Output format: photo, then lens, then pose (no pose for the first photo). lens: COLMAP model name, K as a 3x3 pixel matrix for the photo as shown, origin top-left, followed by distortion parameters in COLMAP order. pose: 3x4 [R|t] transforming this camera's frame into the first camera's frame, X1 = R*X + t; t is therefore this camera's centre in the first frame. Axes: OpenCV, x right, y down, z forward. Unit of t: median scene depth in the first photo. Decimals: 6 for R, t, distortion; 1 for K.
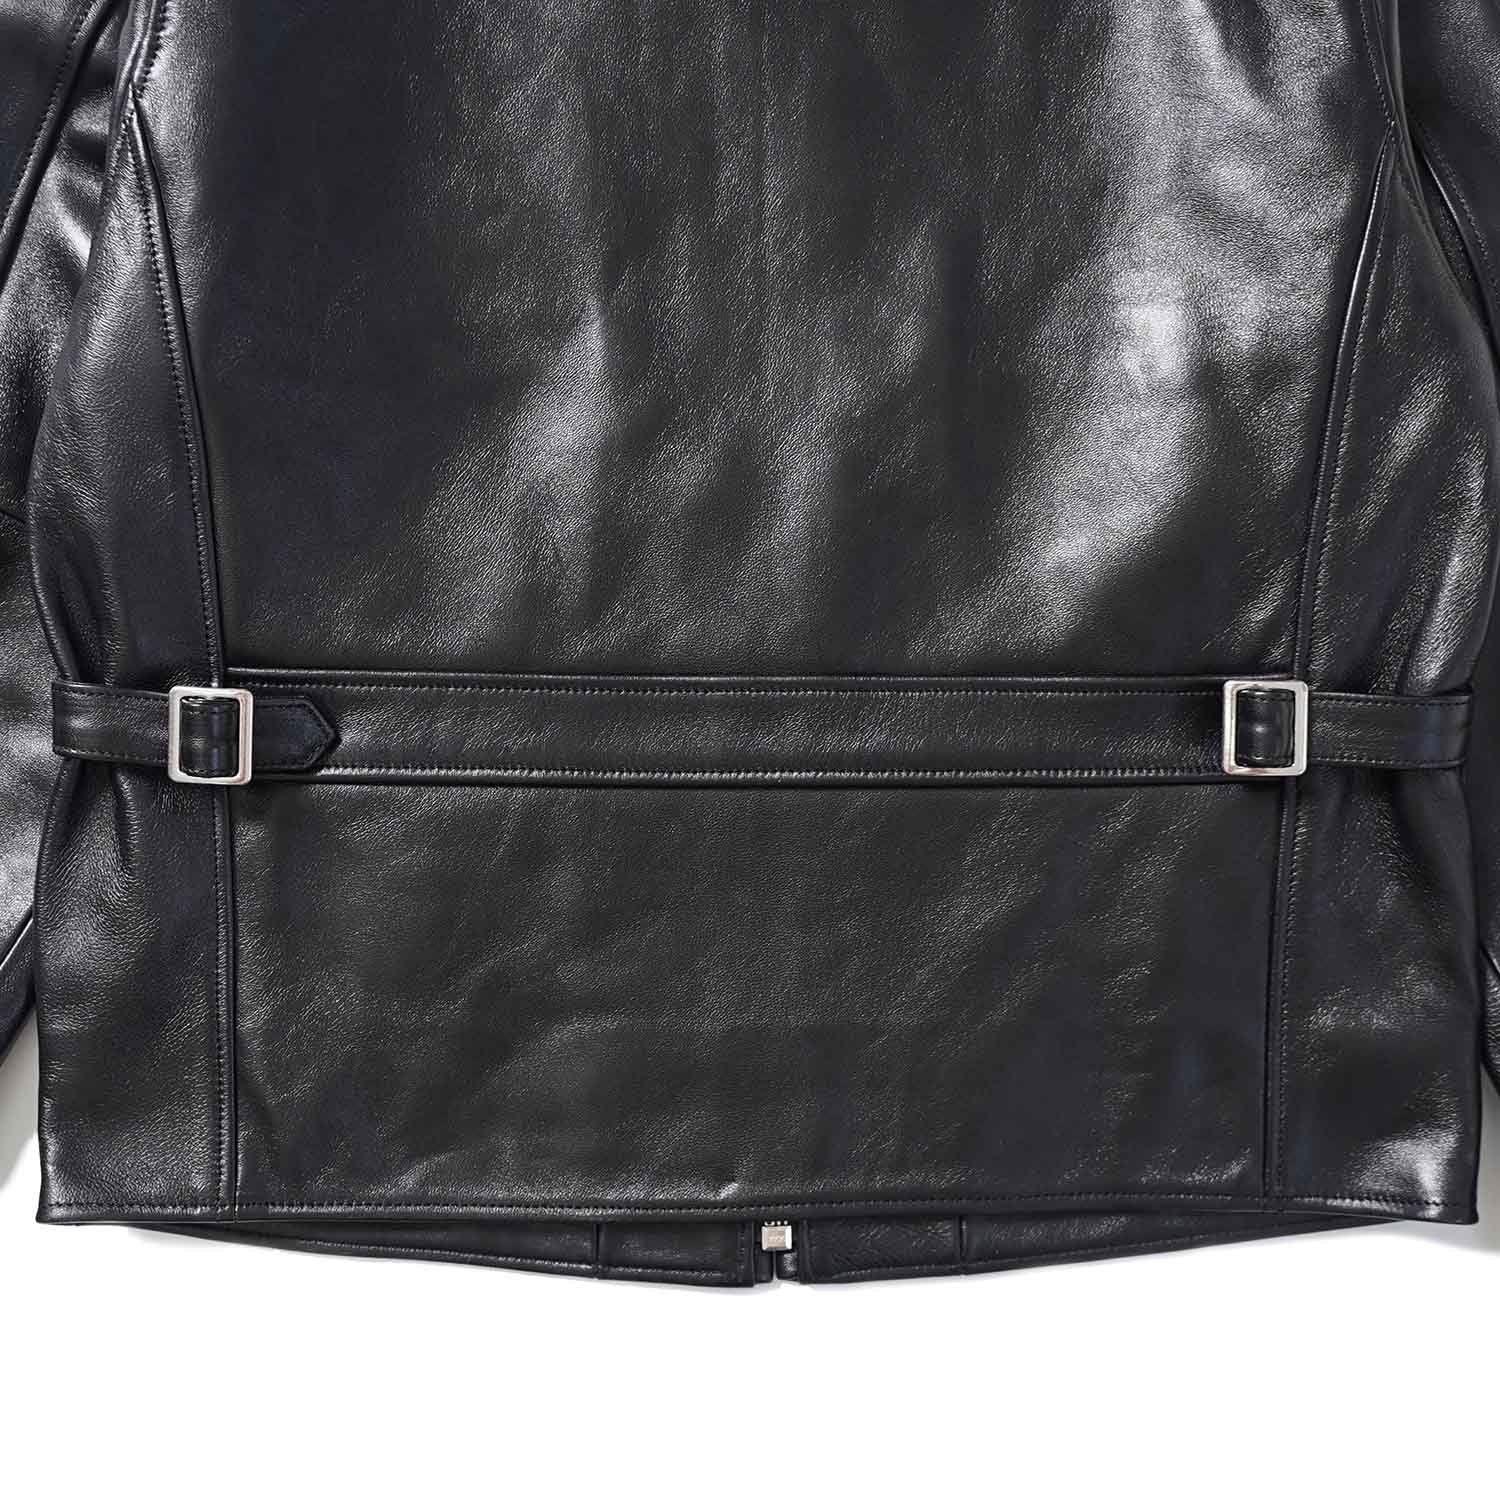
lens RADIAL K [[1822.8, 0, 750.0], [0, 1822.8, 750.0], [0, 0, 1]] dist [-0.163223, -0.003413]
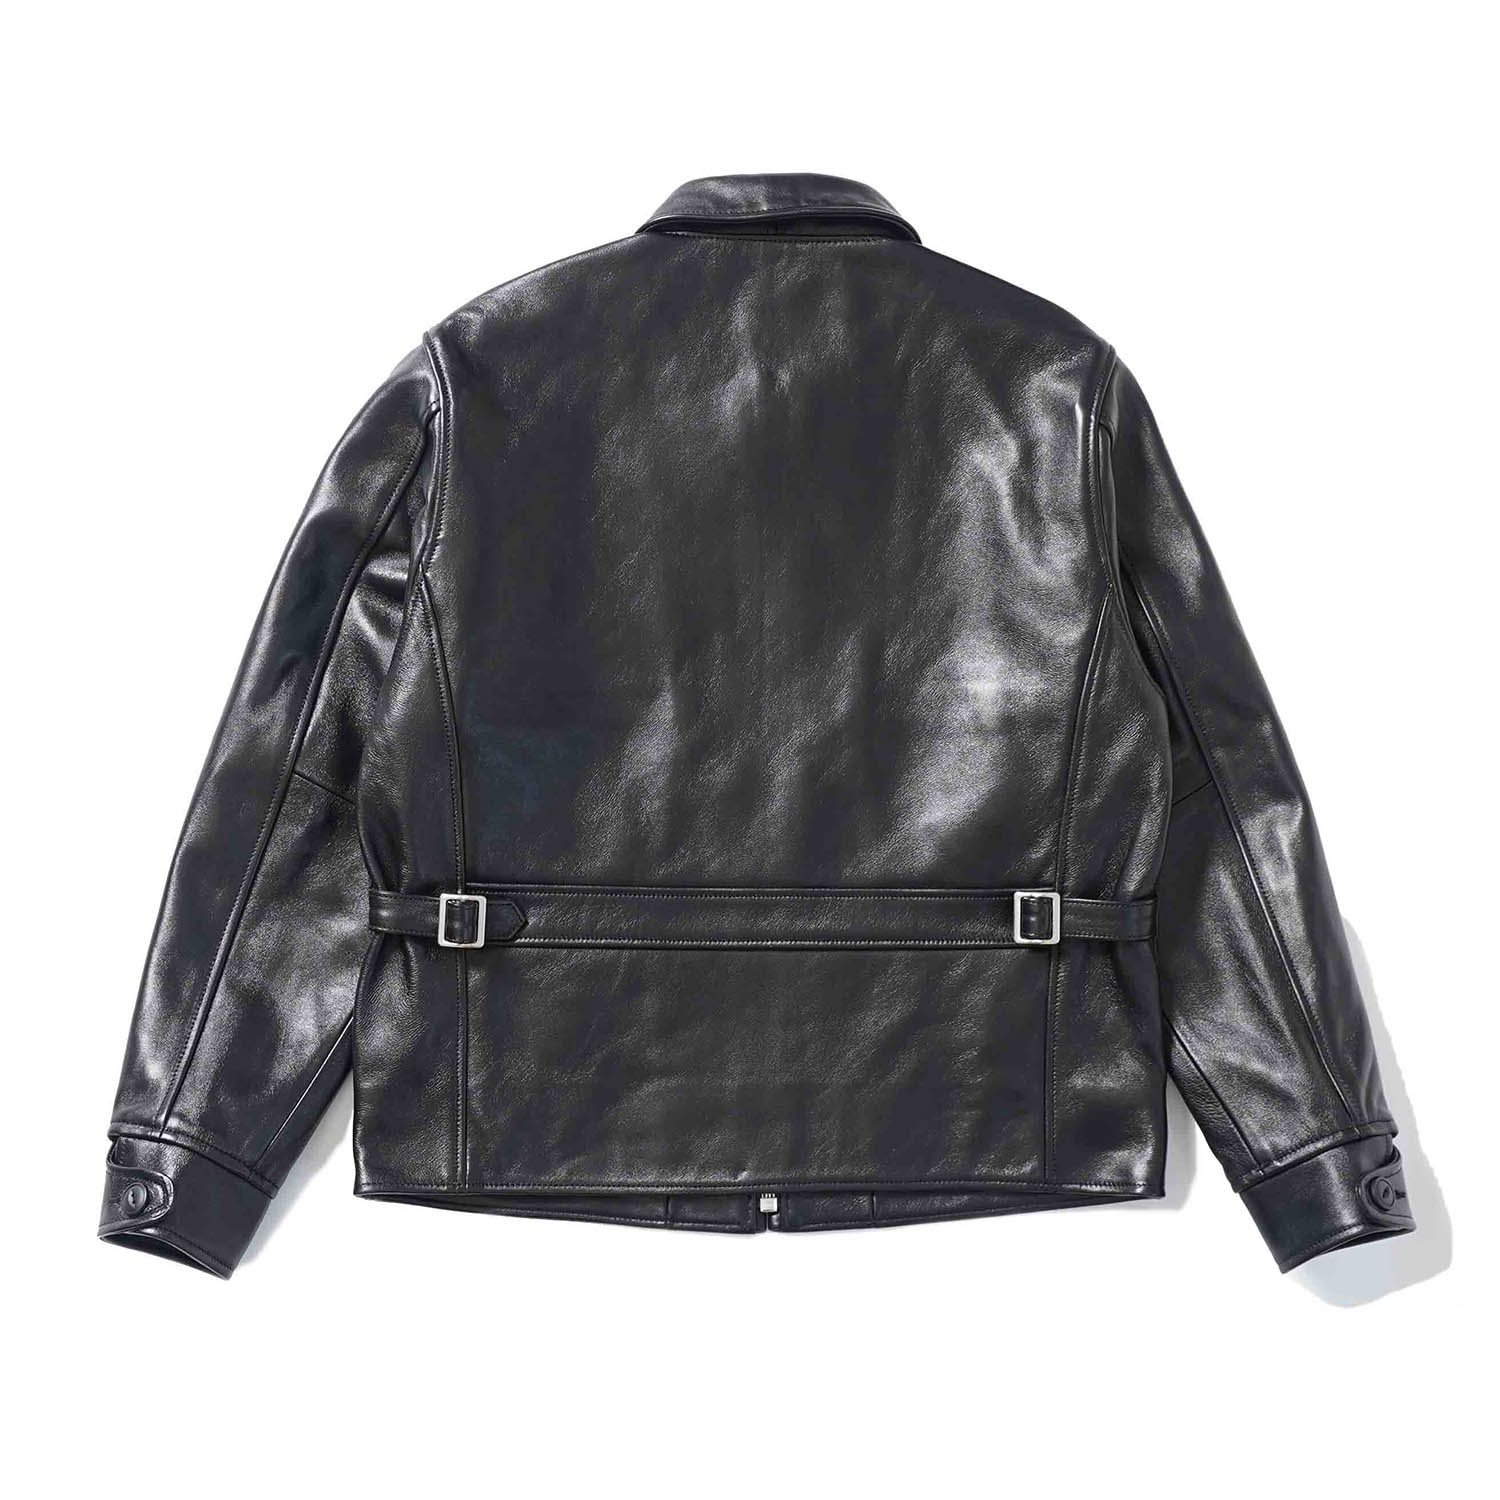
lens RADIAL K [[2922.7, 0, 750.0], [0, 2922.7, 750.0], [0, 0, 1]] dist [-0.036745, -0.113080]
pose [[0.999340, 0.004593, 0.036029, -0.110264], [-0.002716, 0.998645, -0.051965, -0.026880], [-0.036219, 0.051833, 0.997999, -1.912438]]
